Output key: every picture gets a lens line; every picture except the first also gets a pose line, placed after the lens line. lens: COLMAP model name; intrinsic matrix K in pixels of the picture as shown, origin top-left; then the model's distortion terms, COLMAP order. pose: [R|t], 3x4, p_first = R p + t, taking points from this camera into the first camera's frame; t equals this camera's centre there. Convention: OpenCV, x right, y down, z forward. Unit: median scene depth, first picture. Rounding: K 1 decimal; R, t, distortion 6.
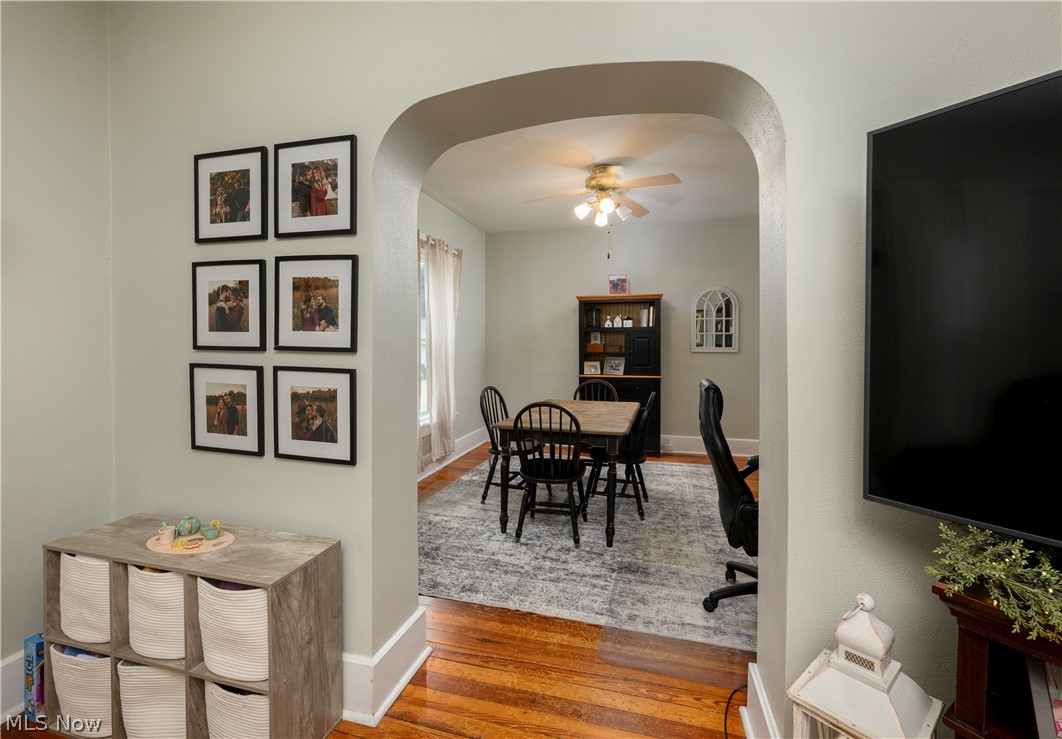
lens RADIAL K [[457.8, 0, 525.7], [0, 457.8, 350.7], [0, 0, 1]] dist [-0.000907, 0.000410]
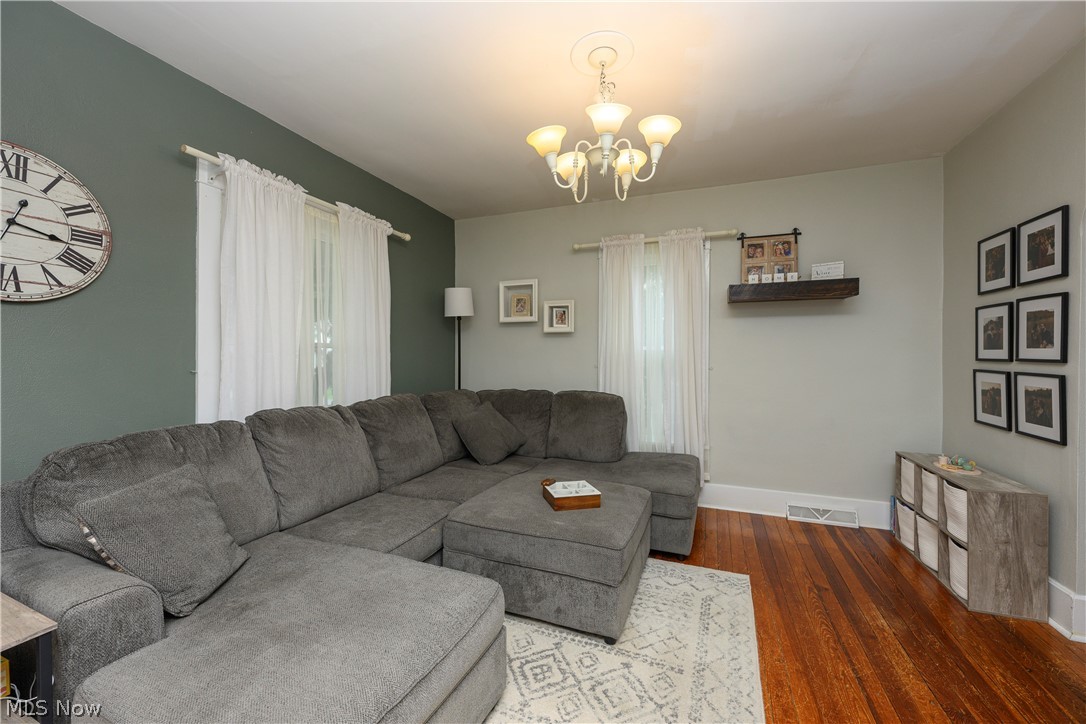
lens RADIAL K [[430.3, 0, 538.3], [0, 430.3, 359.9], [0, 0, 1]] dist [0.000795, -0.001155]
pose [[-0.110776, 0.002469, -0.993842, 1.037080], [-0.013076, 0.999907, 0.003941, 0.009033], [0.993759, 0.013432, -0.110734, -0.406741]]
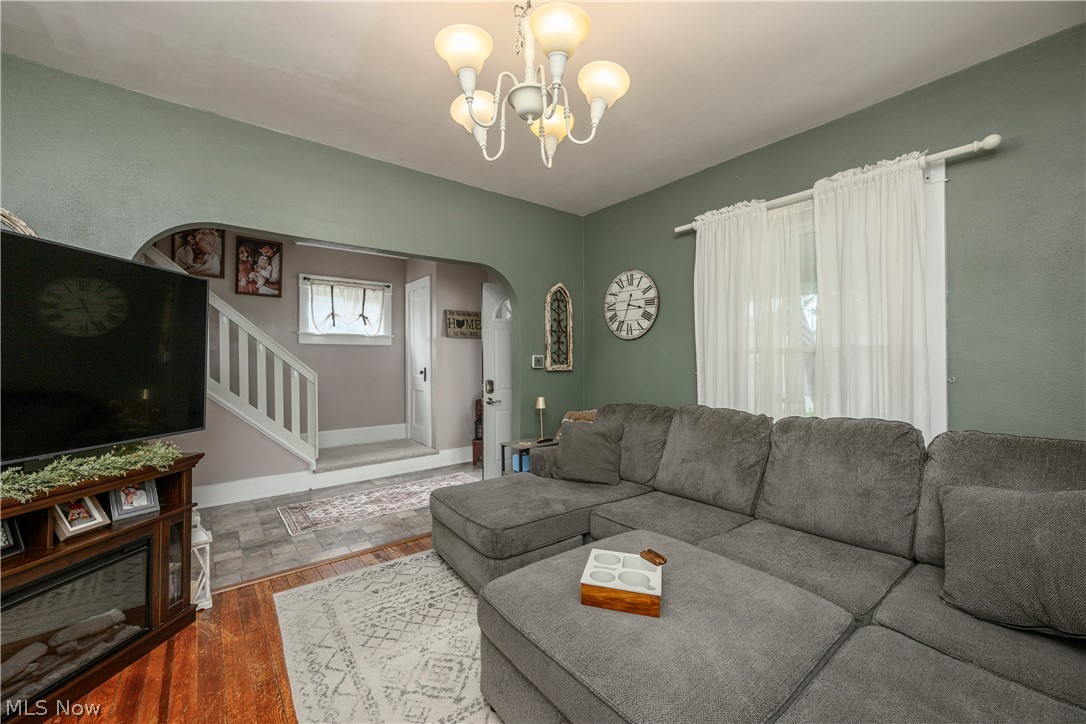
lens RADIAL K [[430.3, 0, 544.6], [0, 430.3, 360.4], [0, 0, 1]] dist [0.000795, -0.001155]
pose [[-0.806880, 0.003378, 0.590706, -2.233750], [0.008639, 0.999944, 0.006082, -0.028726], [-0.590653, 0.010010, -0.806864, 0.990034]]
